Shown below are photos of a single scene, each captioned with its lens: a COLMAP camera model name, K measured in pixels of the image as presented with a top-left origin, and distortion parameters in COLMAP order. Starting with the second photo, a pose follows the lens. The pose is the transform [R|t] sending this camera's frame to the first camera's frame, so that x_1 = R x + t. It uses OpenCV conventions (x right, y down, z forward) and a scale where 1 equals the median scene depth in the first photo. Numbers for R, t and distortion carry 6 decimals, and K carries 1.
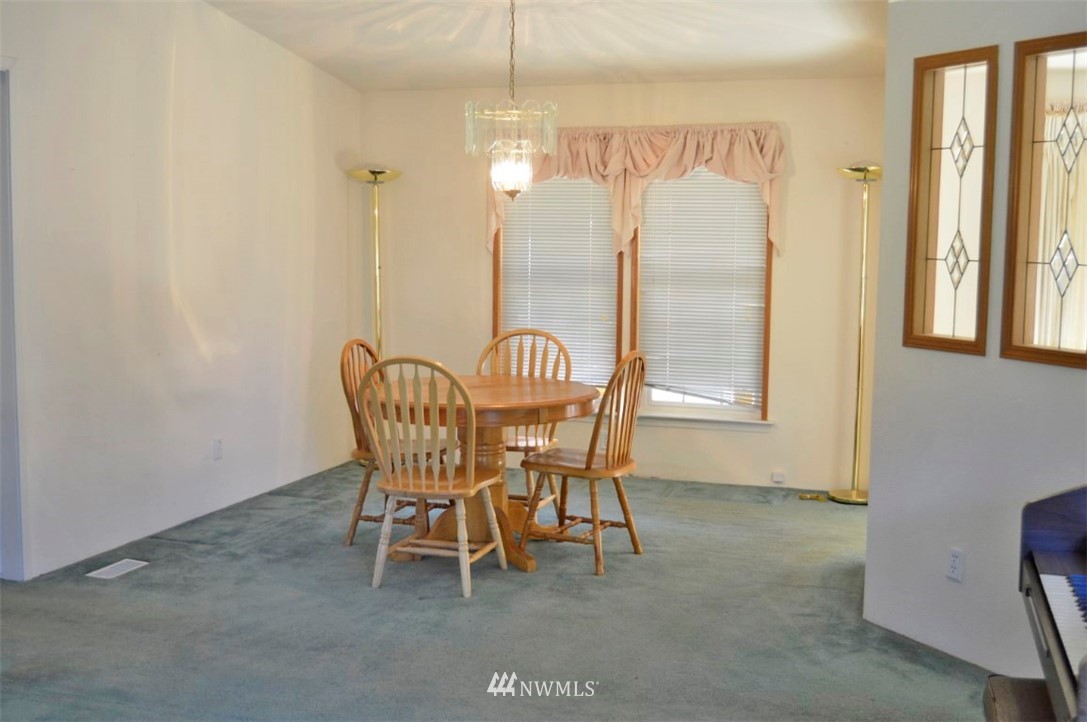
lens RADIAL K [[1222.3, 0, 549.2], [0, 1222.3, 361.5], [0, 0, 1]] dist [-0.072037, 0.030739]
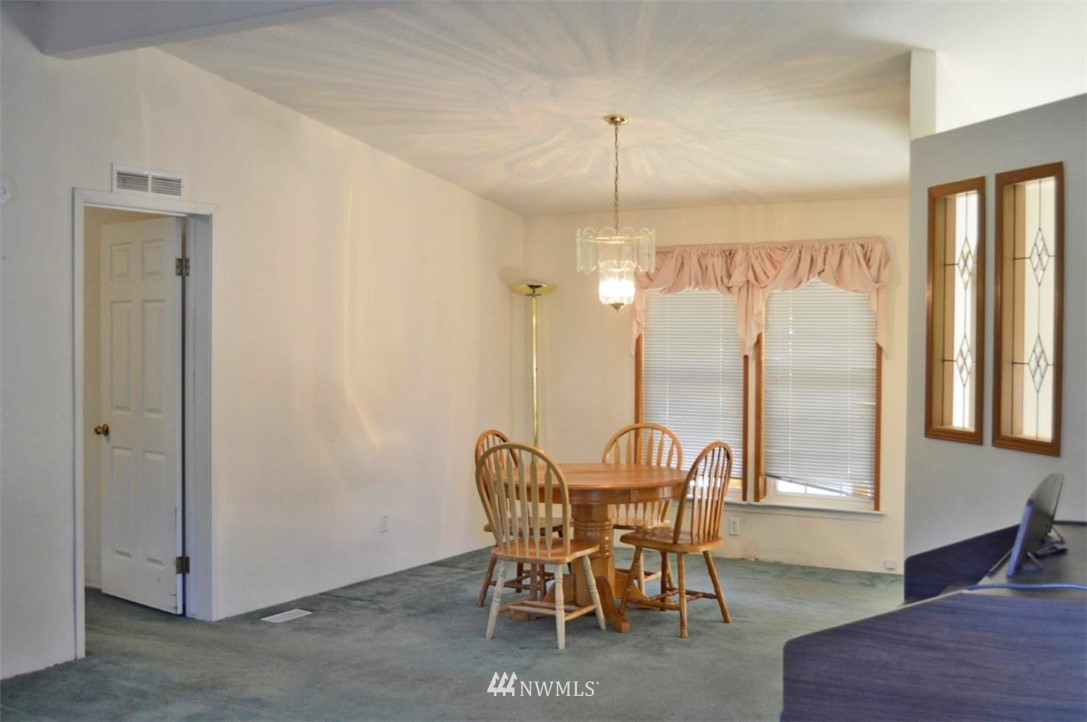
lens RADIAL K [[1224.9, 0, 543.5], [0, 1224.9, 361.0], [0, 0, 1]] dist [-0.066391, 0.009774]
pose [[0.978111, -0.002261, -0.208070, 0.141913], [-0.015274, 0.996463, -0.082631, 0.012683], [0.207521, 0.084000, 0.974617, -0.151101]]
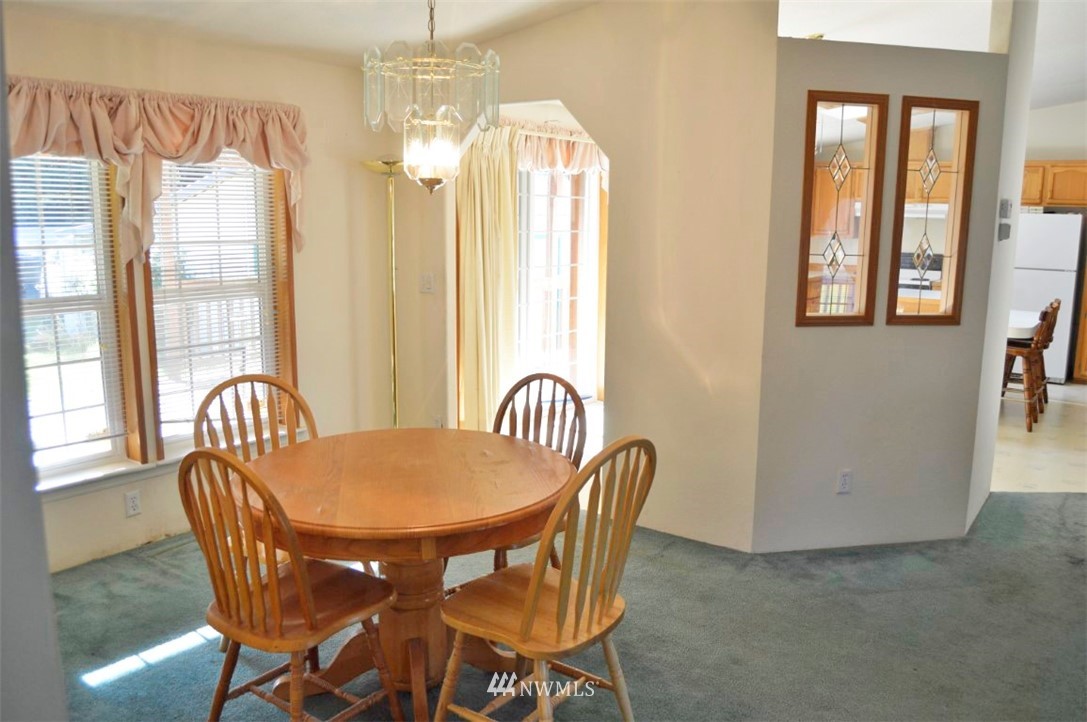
lens RADIAL K [[867.9, 0, 548.9], [0, 867.9, 366.1], [0, 0, 1]] dist [-0.093195, 0.041573]
pose [[0.287967, -0.169649, 0.942494, -0.484508], [0.093172, 0.984477, 0.148739, -0.100264], [-0.953097, 0.044982, 0.299303, 0.776324]]
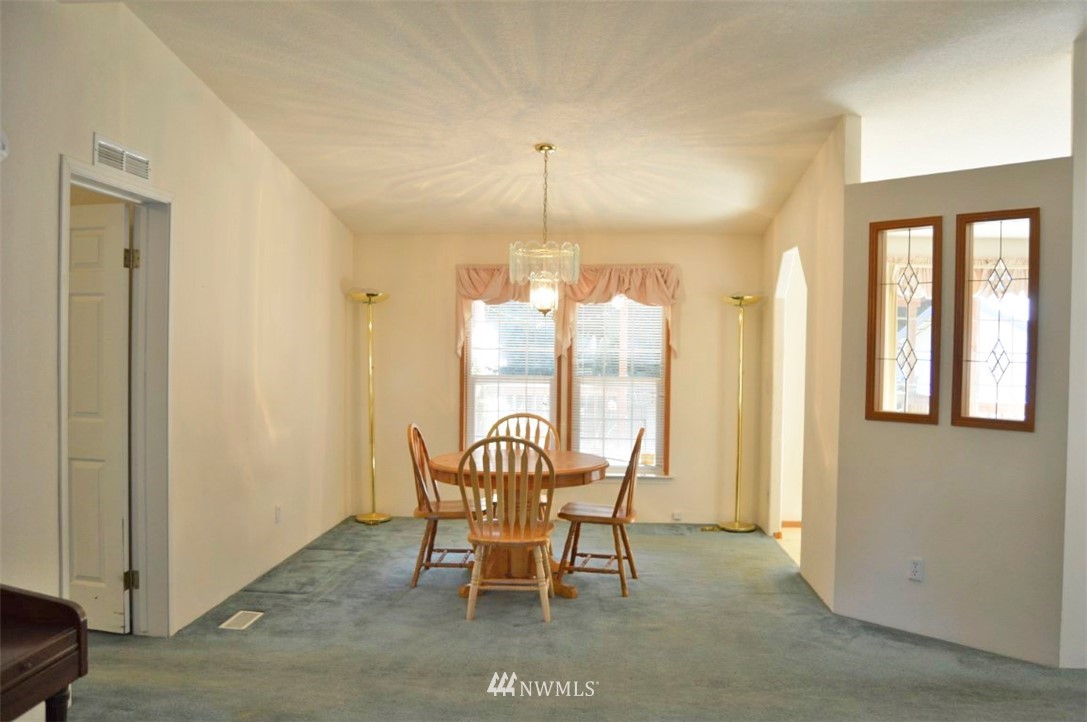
lens RADIAL K [[867.9, 0, 548.9], [0, 867.9, 366.1], [0, 0, 1]] dist [-0.093195, 0.041573]
pose [[0.965972, -0.004686, 0.258604, -0.265098], [0.024884, 0.996881, -0.074887, -0.007177], [-0.257446, 0.078774, 0.963076, 0.088608]]
